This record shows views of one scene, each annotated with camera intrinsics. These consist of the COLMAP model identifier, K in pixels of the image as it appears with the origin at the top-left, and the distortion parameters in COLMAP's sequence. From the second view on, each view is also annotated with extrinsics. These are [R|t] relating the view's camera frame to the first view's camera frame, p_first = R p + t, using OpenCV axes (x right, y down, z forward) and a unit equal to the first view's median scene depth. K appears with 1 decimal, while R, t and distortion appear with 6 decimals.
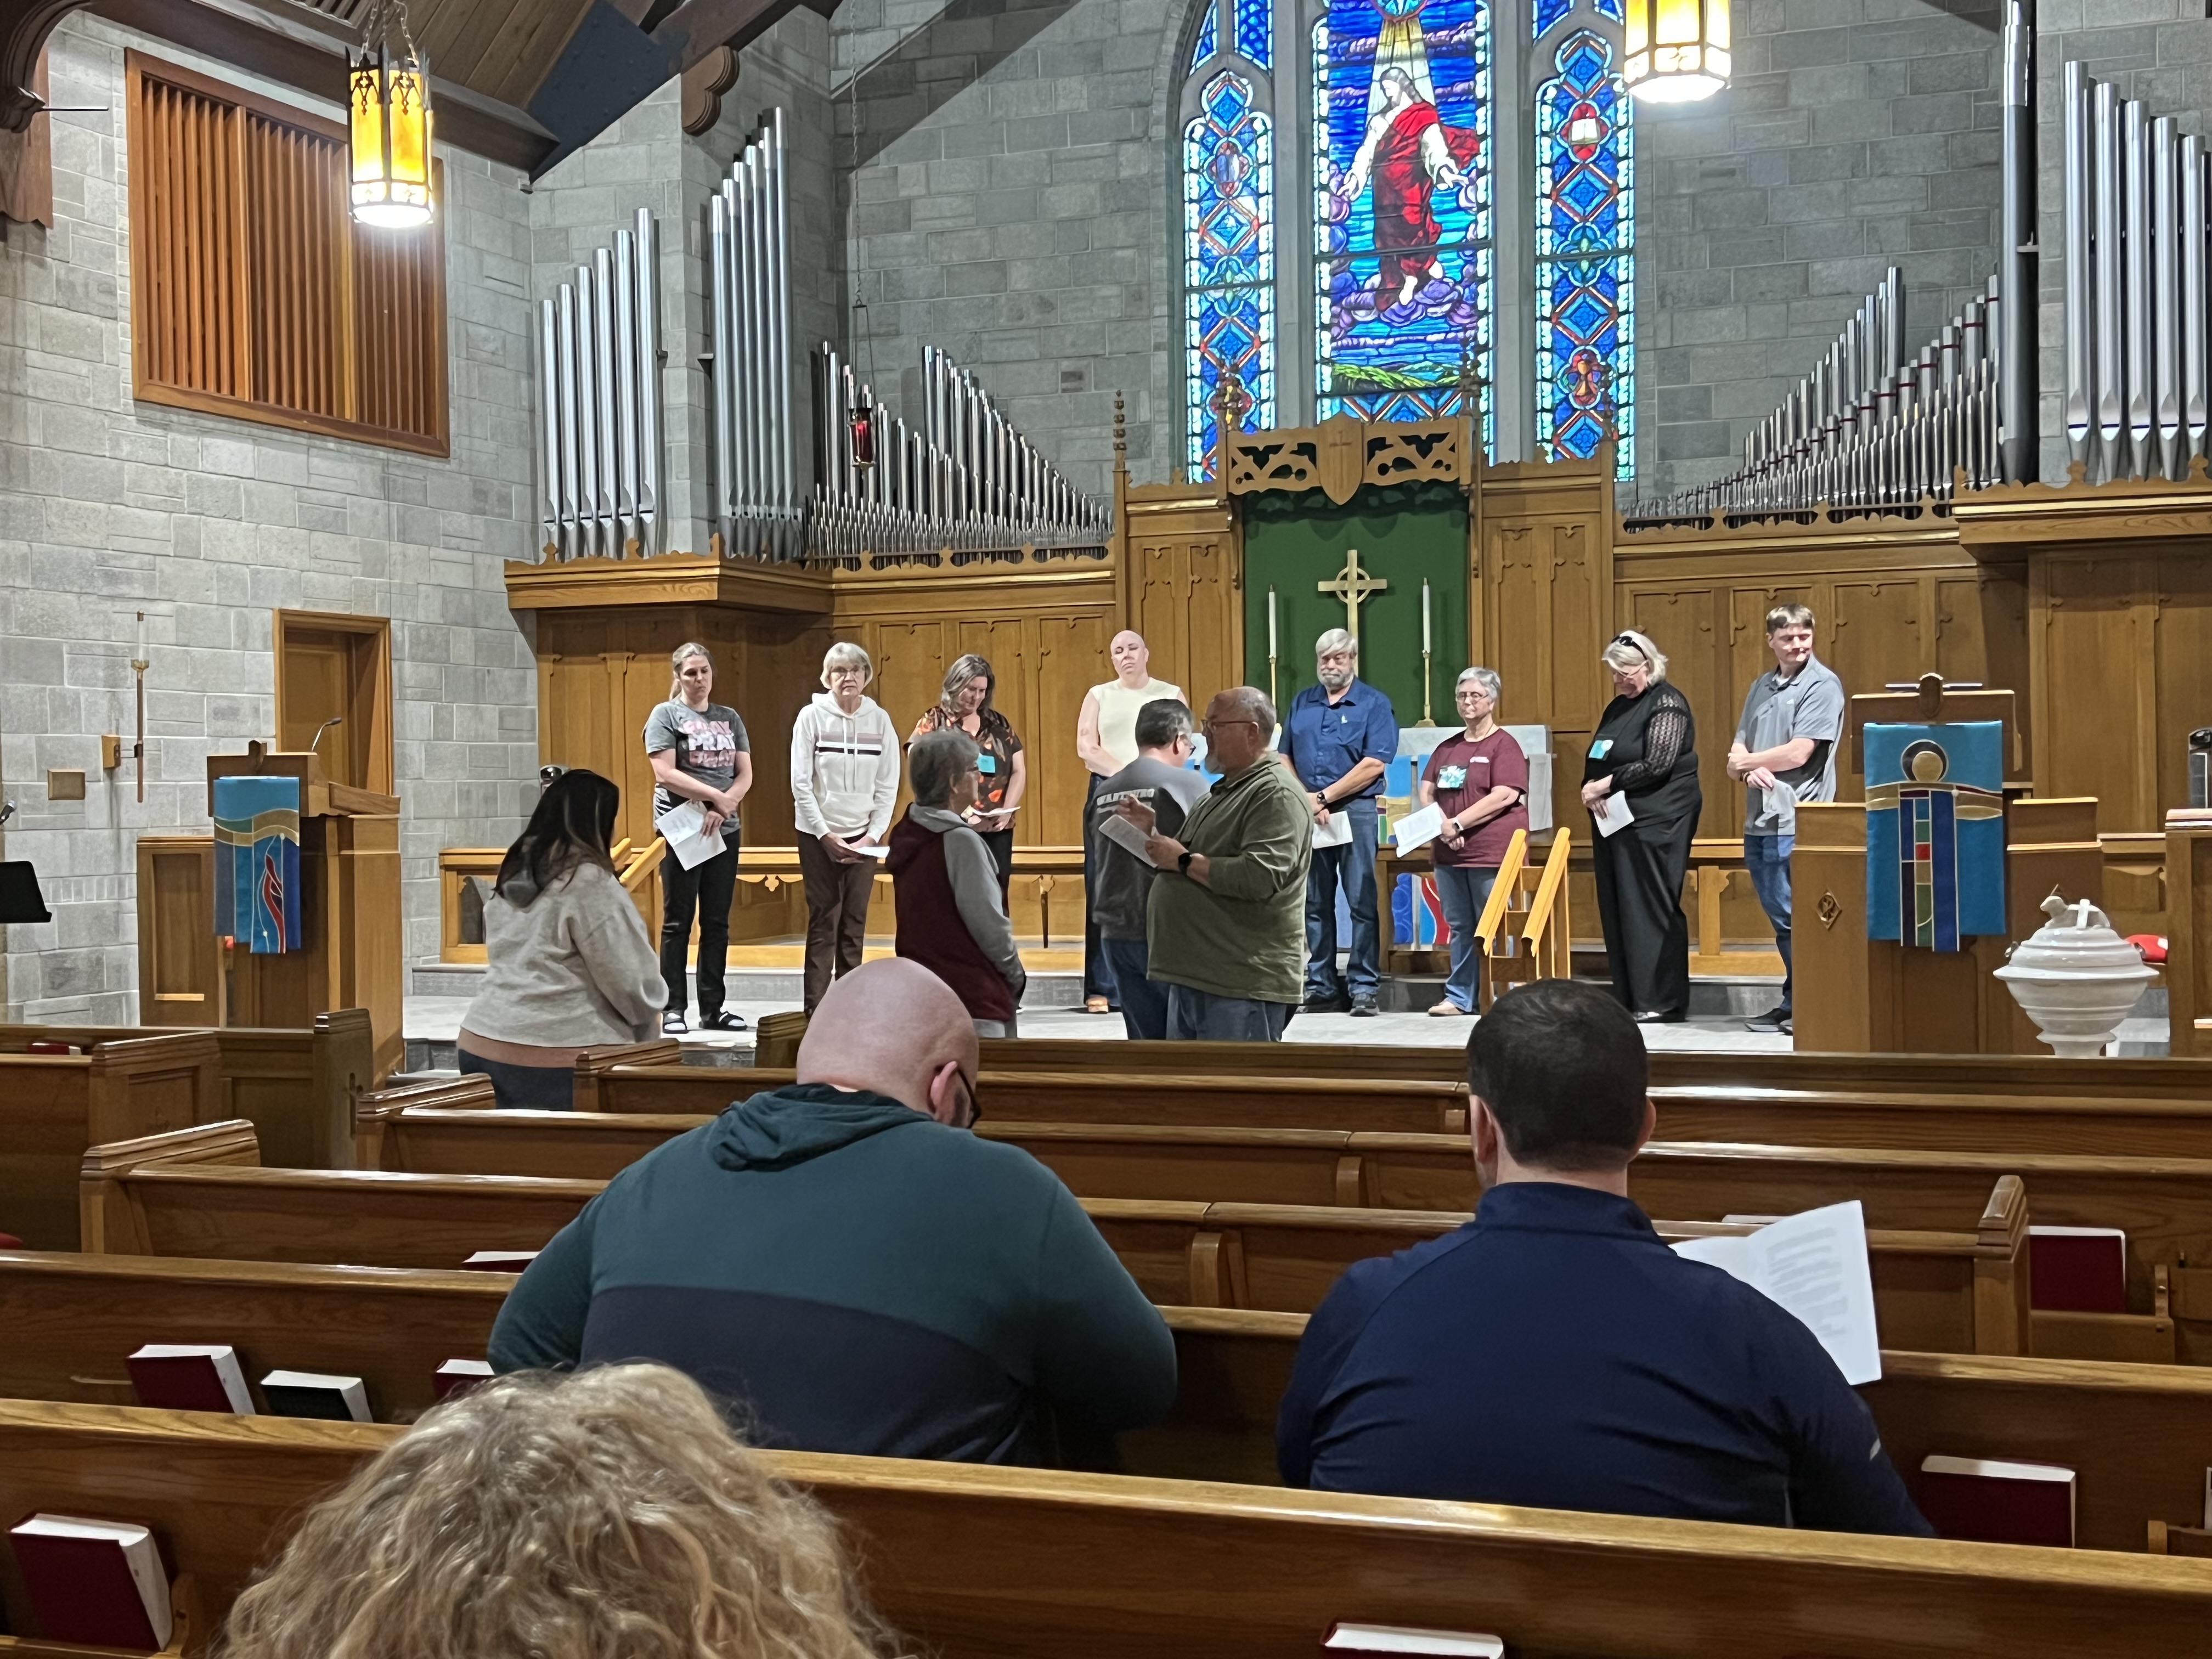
lens RADIAL K [[2855.9, 0, 1095.0], [0, 2855.9, 827.1], [0, 0, 1]] dist [0.223519, -0.723457]
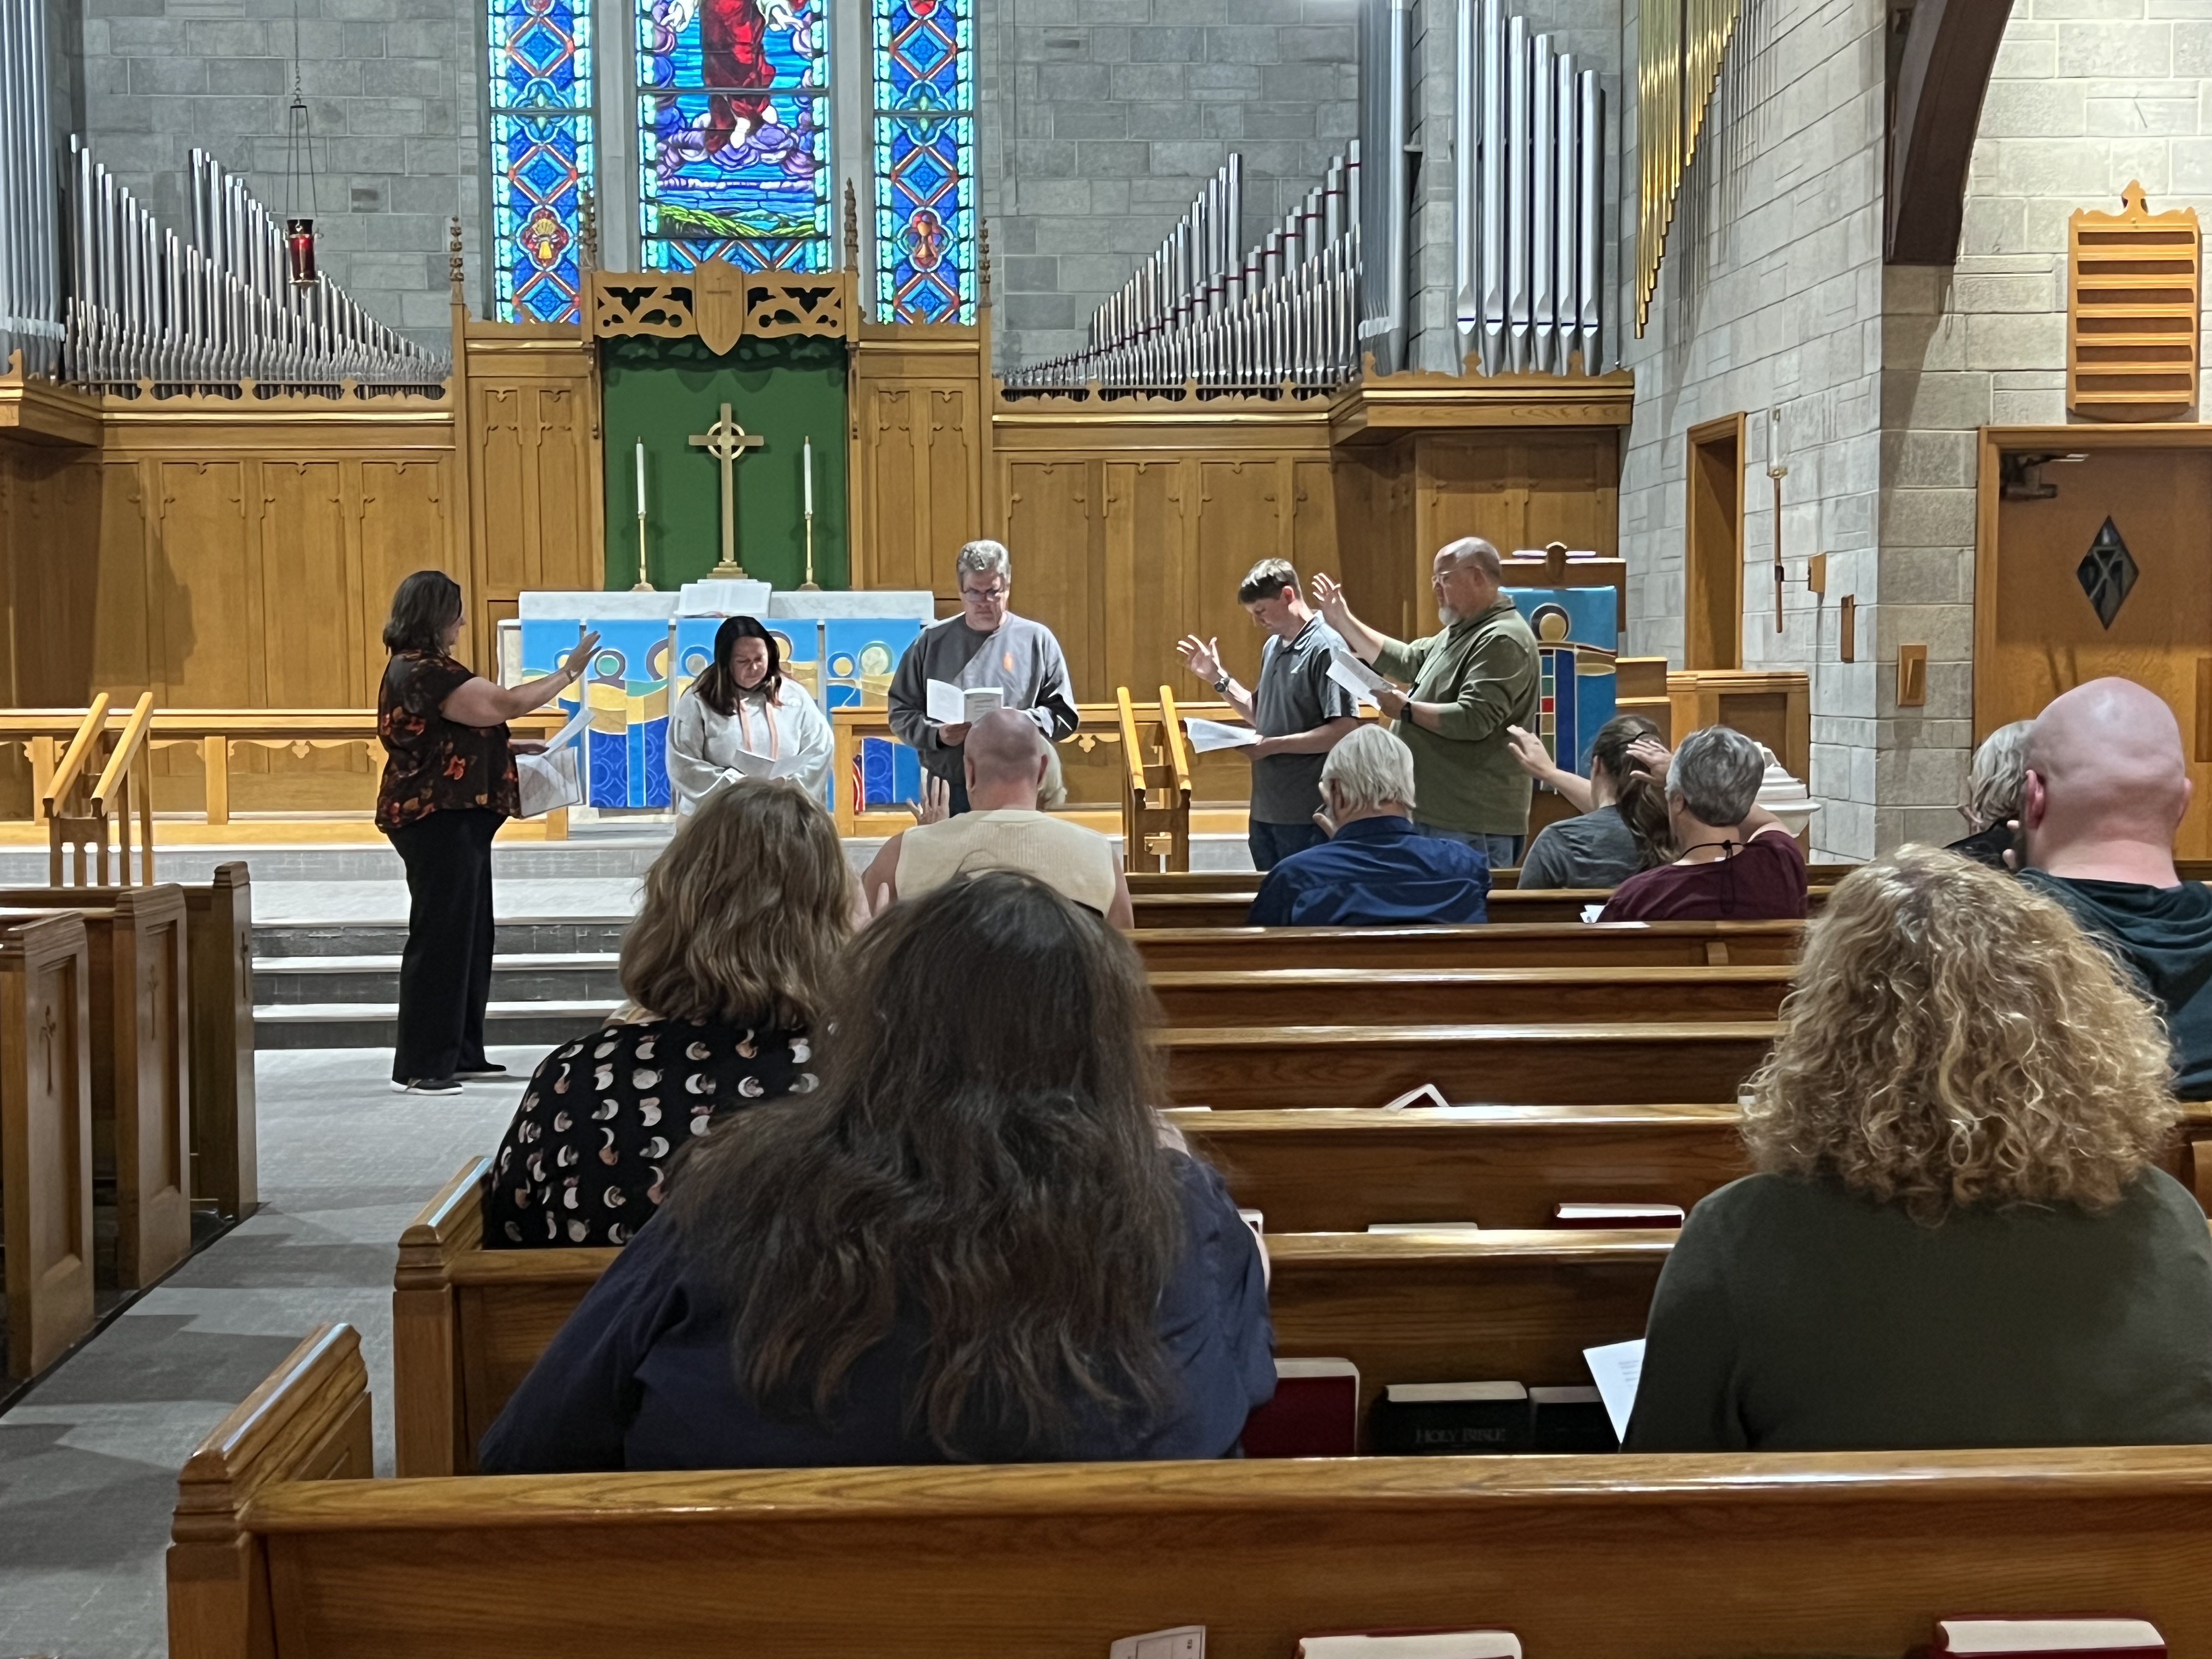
lens RADIAL K [[3087.3, 0, 1121.5], [0, 3087.3, 841.3], [0, 0, 1]] dist [0.234239, -0.742188]
pose [[0.916886, -0.014058, 0.398902, -0.202343], [-0.001549, 0.999247, 0.038777, 0.008945], [-0.399146, -0.036172, 0.916173, -0.011970]]
